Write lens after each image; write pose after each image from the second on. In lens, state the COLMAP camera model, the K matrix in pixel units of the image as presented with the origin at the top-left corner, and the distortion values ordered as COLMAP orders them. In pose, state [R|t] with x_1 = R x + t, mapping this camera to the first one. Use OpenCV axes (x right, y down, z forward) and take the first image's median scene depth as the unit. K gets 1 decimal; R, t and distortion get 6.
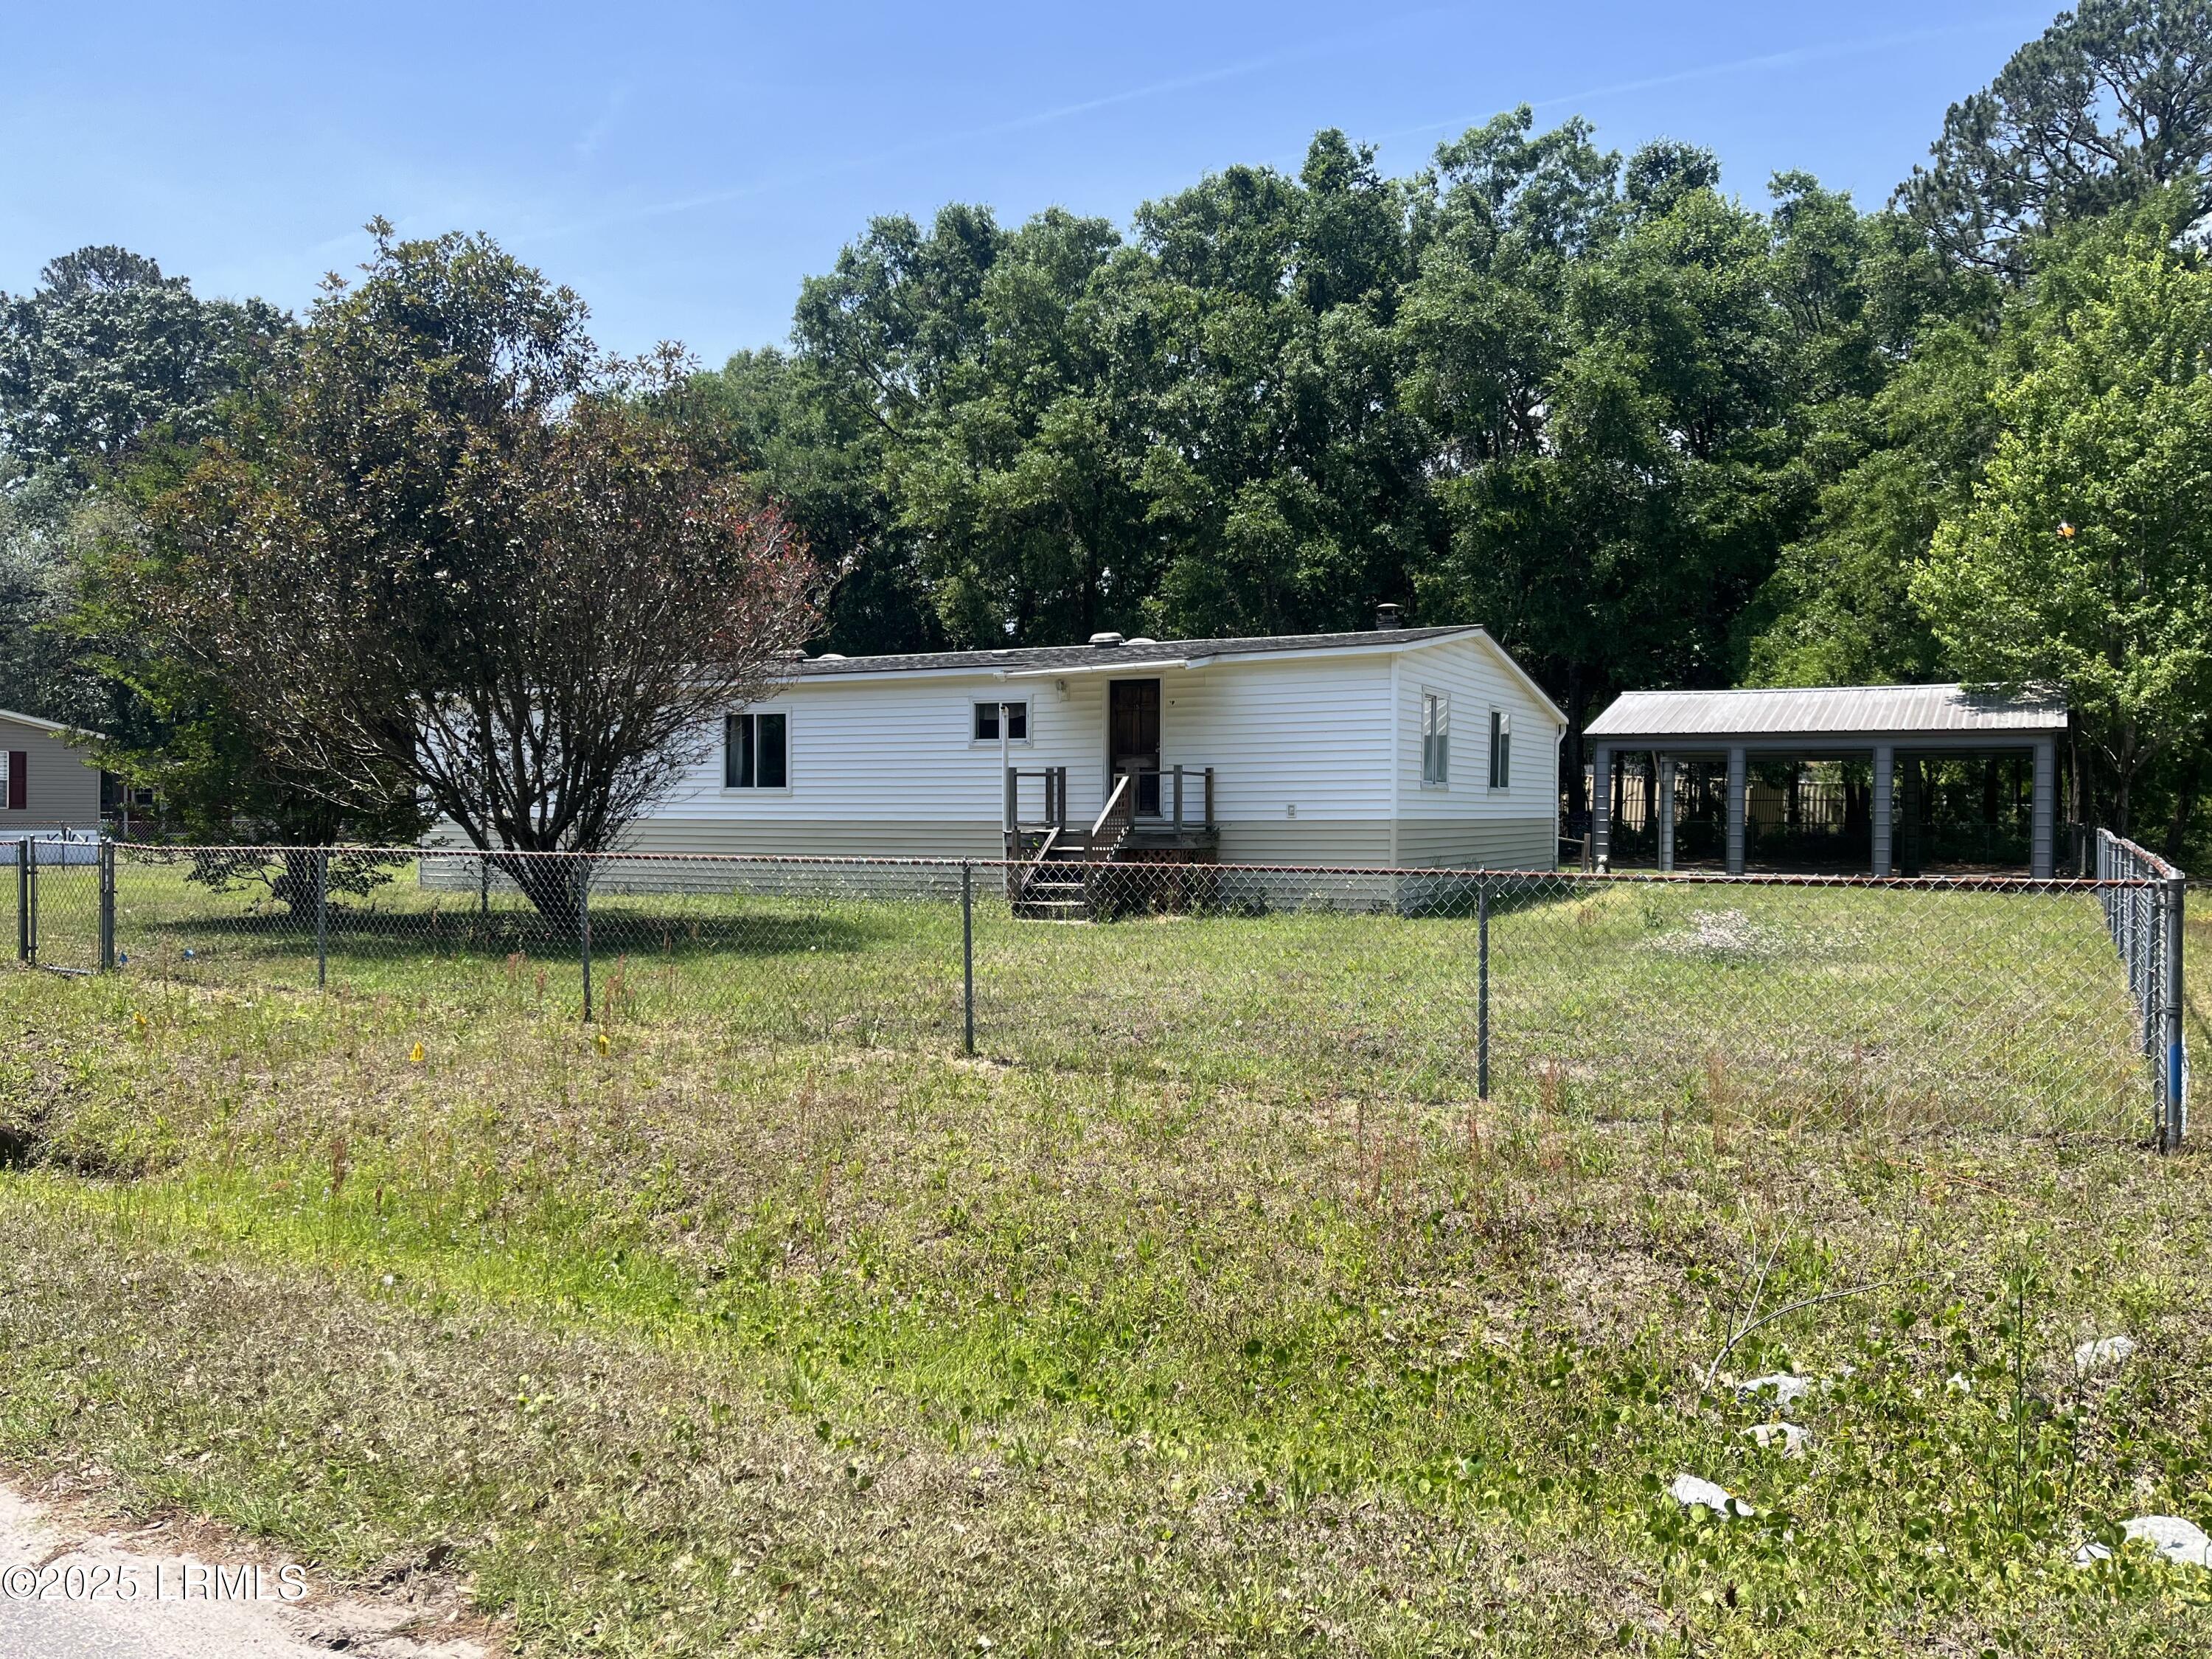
lens RADIAL K [[1649.8, 0, 1103.1], [0, 1649.8, 836.9], [0, 0, 1]] dist [0.065564, -0.092511]
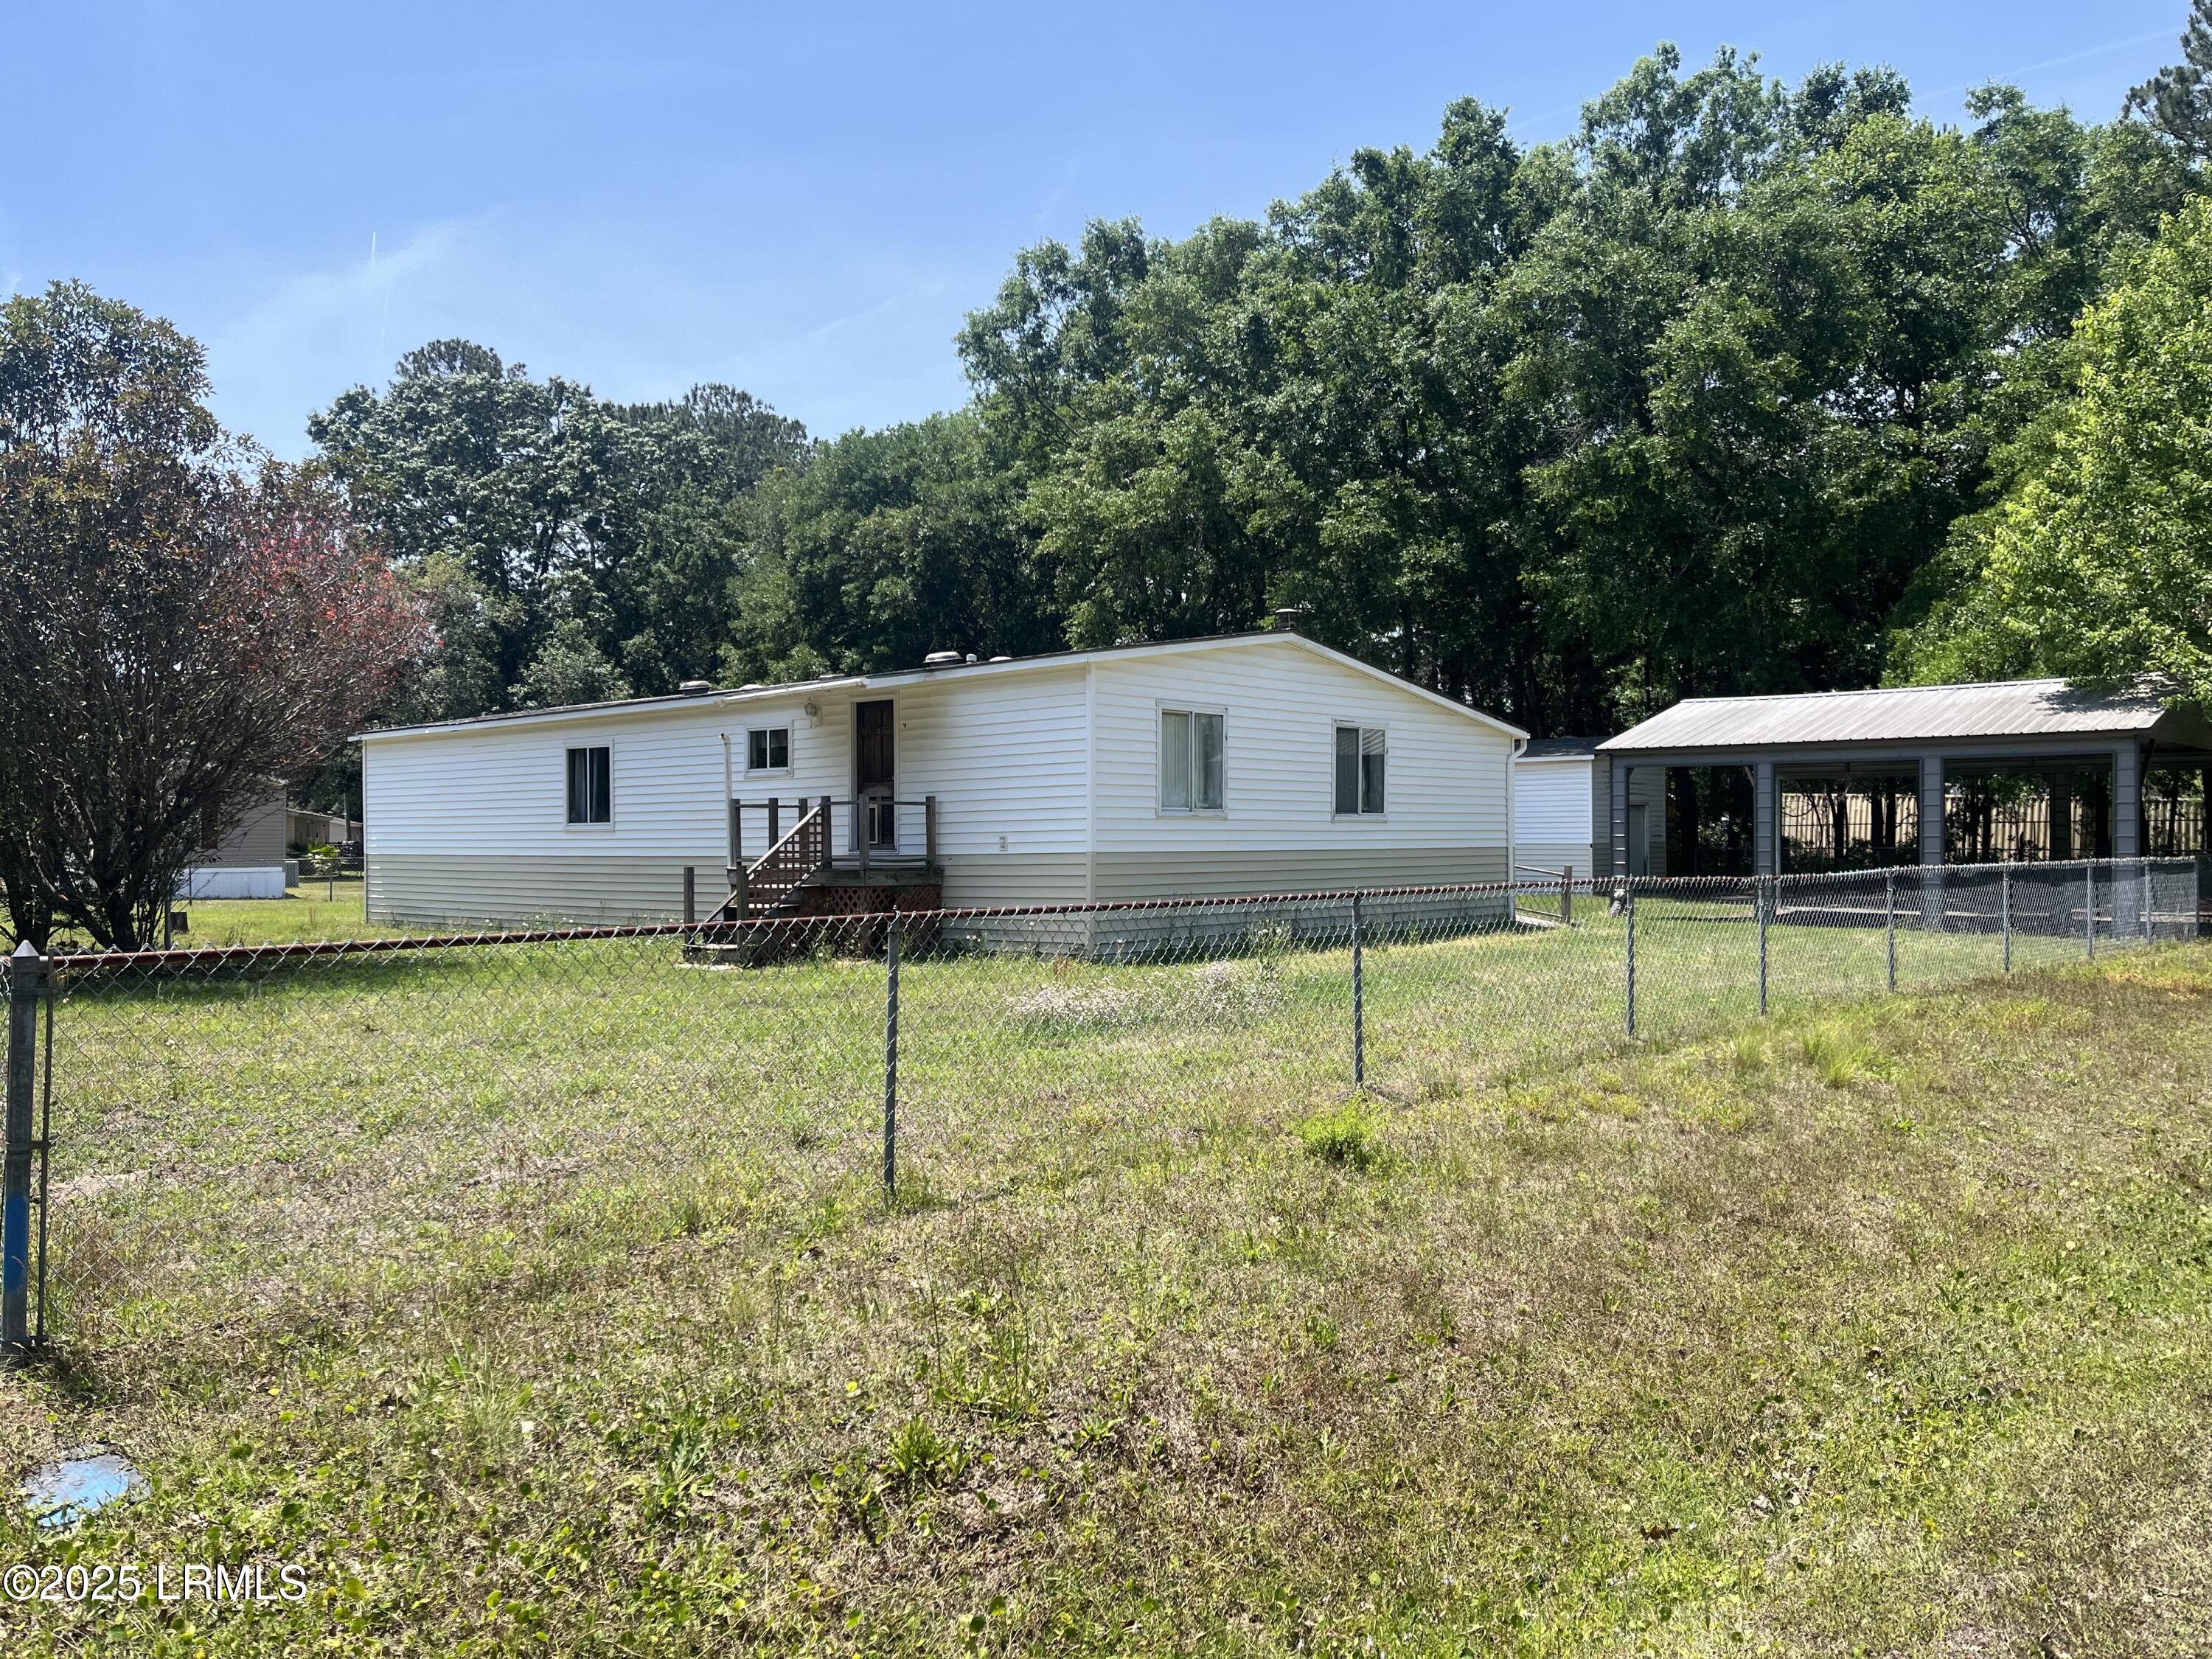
lens RADIAL K [[1649.8, 0, 1081.5], [0, 1649.8, 834.6], [0, 0, 1]] dist [0.065564, -0.092511]
pose [[0.967018, -0.009104, -0.254546, 0.188214], [0.004578, 0.999821, -0.018365, -0.001873], [0.254667, 0.016594, 0.966886, 0.070458]]
